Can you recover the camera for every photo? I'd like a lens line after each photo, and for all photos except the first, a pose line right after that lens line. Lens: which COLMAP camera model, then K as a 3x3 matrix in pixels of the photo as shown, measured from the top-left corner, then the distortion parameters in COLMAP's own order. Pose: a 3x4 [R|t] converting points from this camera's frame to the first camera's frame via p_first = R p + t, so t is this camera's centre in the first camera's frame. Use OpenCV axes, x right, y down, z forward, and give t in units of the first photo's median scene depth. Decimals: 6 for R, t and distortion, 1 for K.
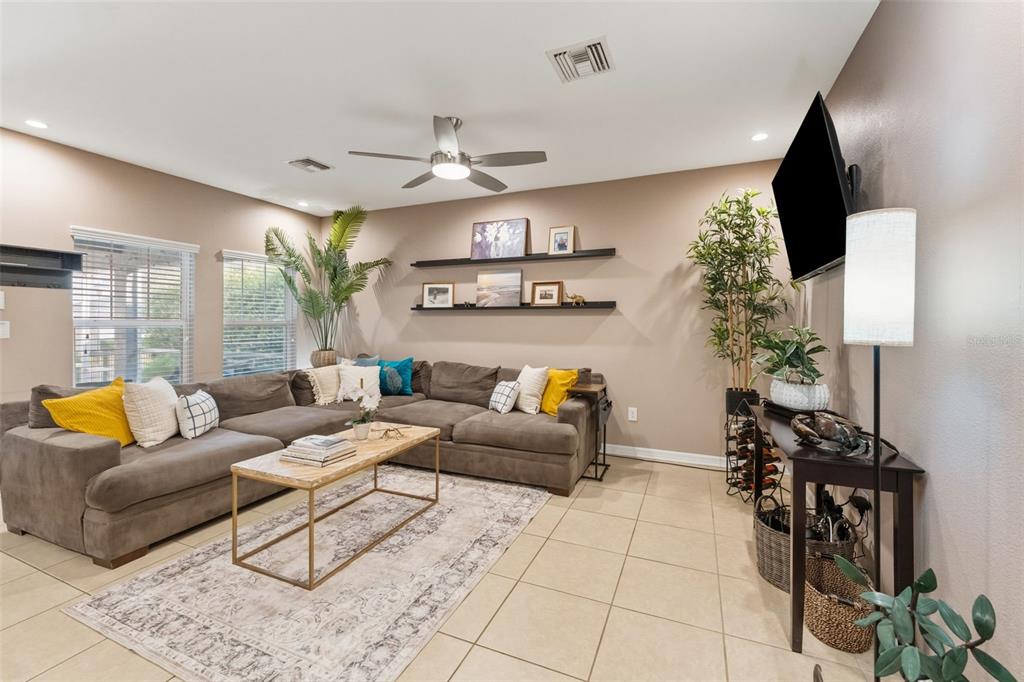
lens RADIAL K [[430.2, 0, 514.6], [0, 430.2, 324.6], [0, 0, 1]] dist [-0.001056, -0.000728]
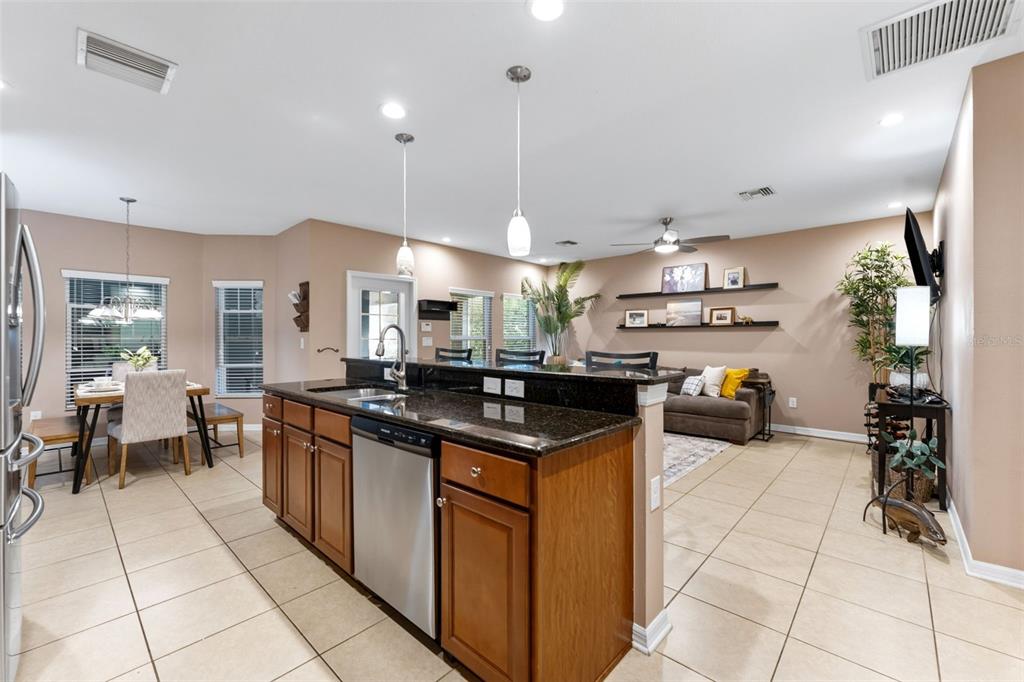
lens RADIAL K [[430.2, 0, 502.9], [0, 430.2, 340.2], [0, 0, 1]] dist [-0.001056, -0.000728]
pose [[0.941806, -0.002570, -0.336148, -0.138383], [0.002762, 0.999996, 0.000094, 0.004851], [0.336147, -0.001017, 0.941809, -0.614938]]
